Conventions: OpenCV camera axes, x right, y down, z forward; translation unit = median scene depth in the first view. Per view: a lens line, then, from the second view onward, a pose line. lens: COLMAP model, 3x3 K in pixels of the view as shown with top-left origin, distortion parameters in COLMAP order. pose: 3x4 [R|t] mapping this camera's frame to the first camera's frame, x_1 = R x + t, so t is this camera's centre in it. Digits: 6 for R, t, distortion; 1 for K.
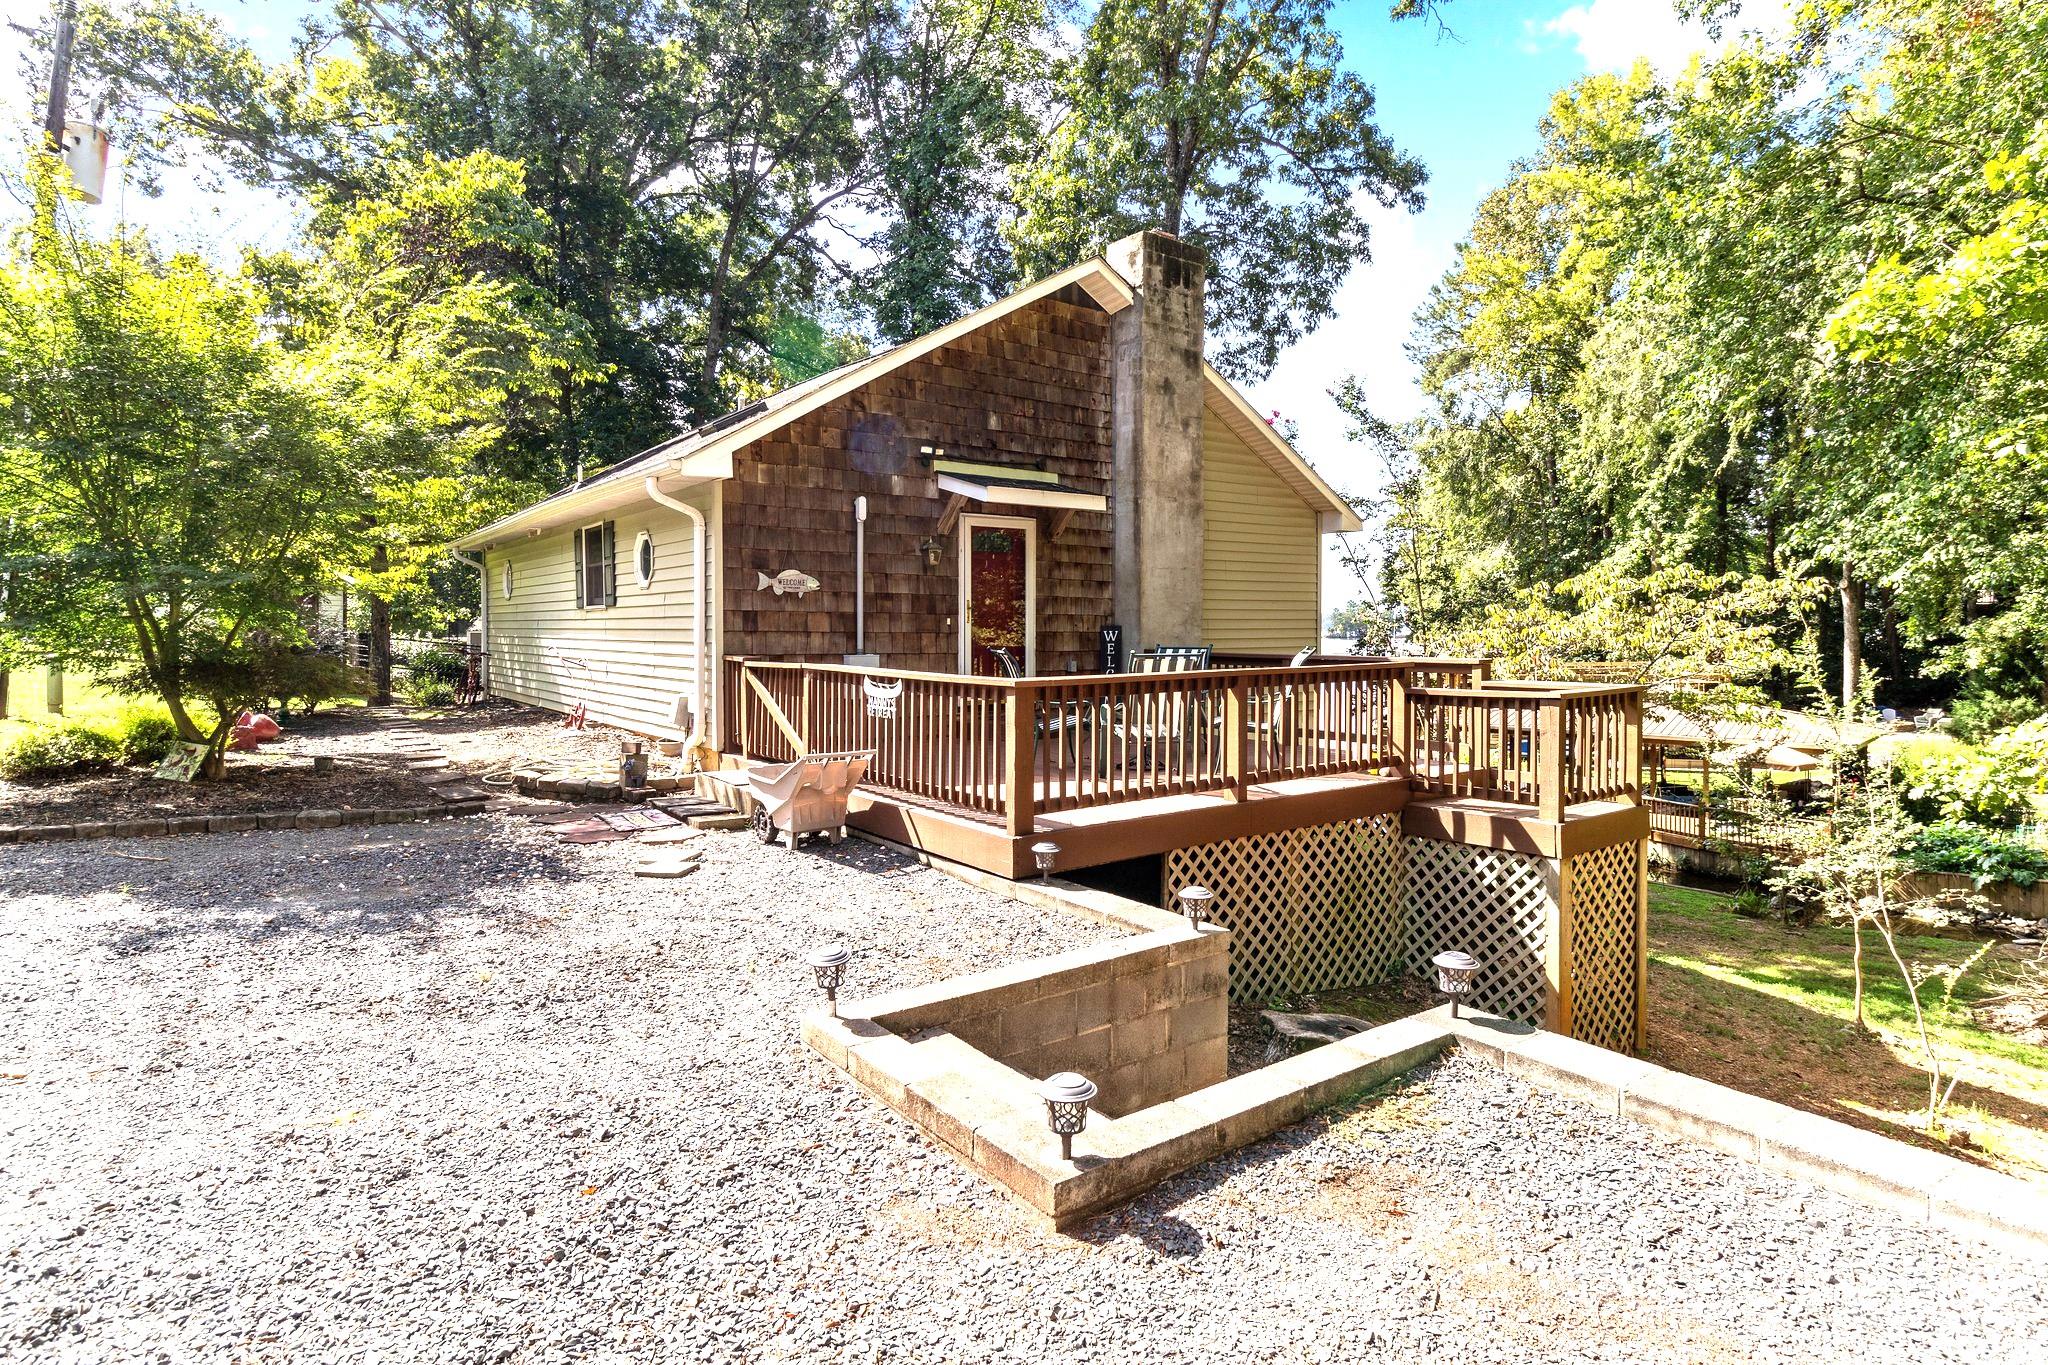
lens RADIAL K [[1104.5, 0, 1025.9], [0, 1104.5, 632.1], [0, 0, 1]] dist [-0.003072, -0.000231]
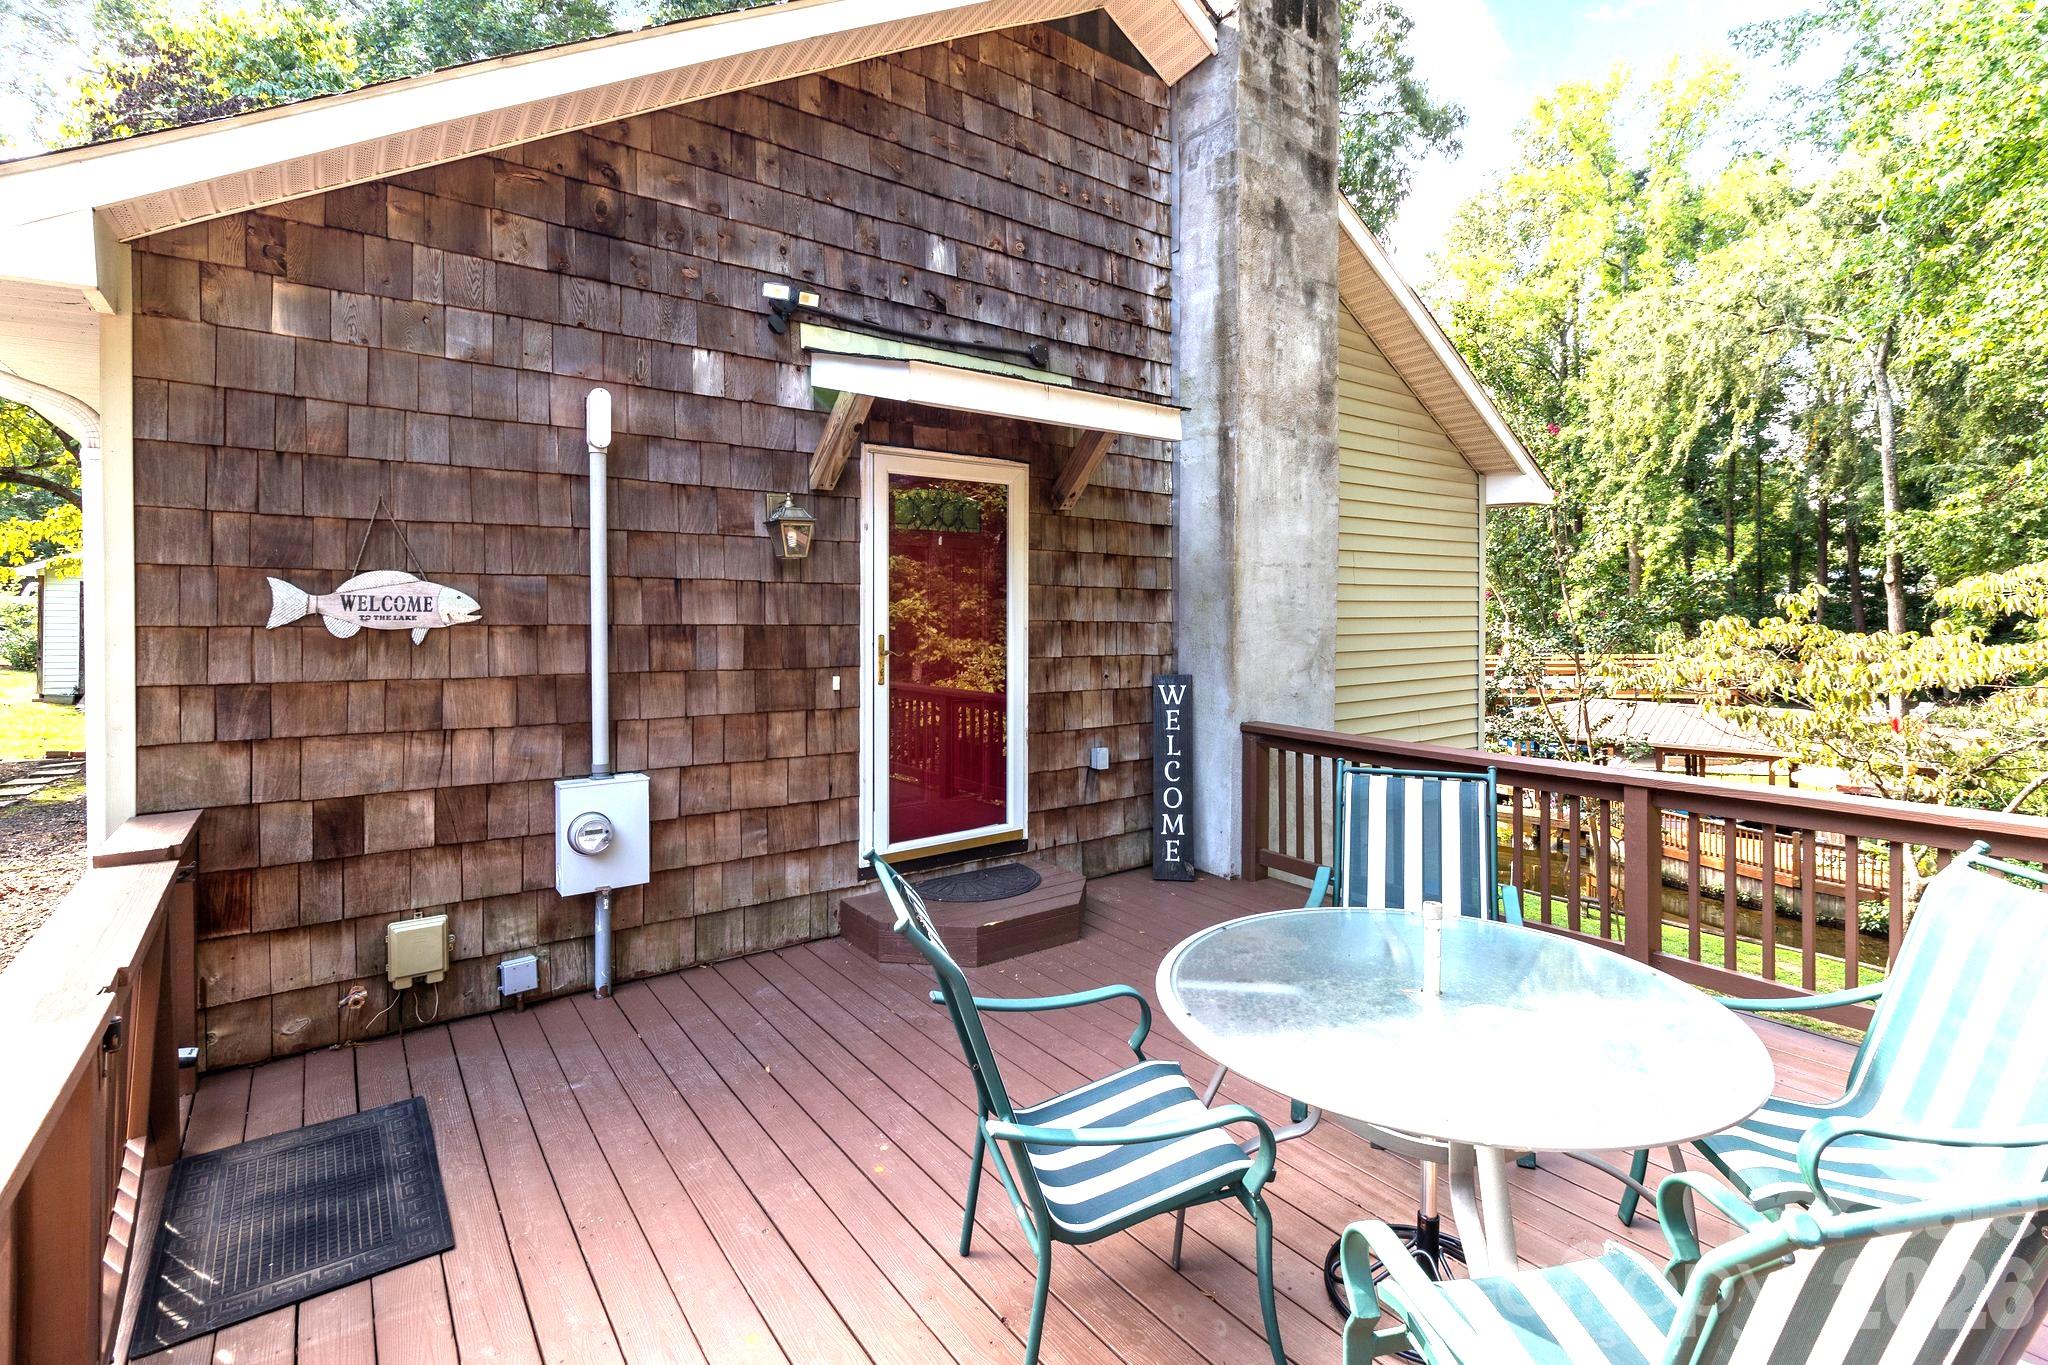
lens RADIAL K [[942.3, 0, 1052.9], [0, 942.3, 627.7], [0, 0, 1]] dist [0.004257, 0.000169]
pose [[0.999241, -0.001060, 0.038953, 0.003419], [0.000479, 0.999888, 0.014925, -0.035359], [-0.038964, -0.014895, 0.999130, 0.569251]]
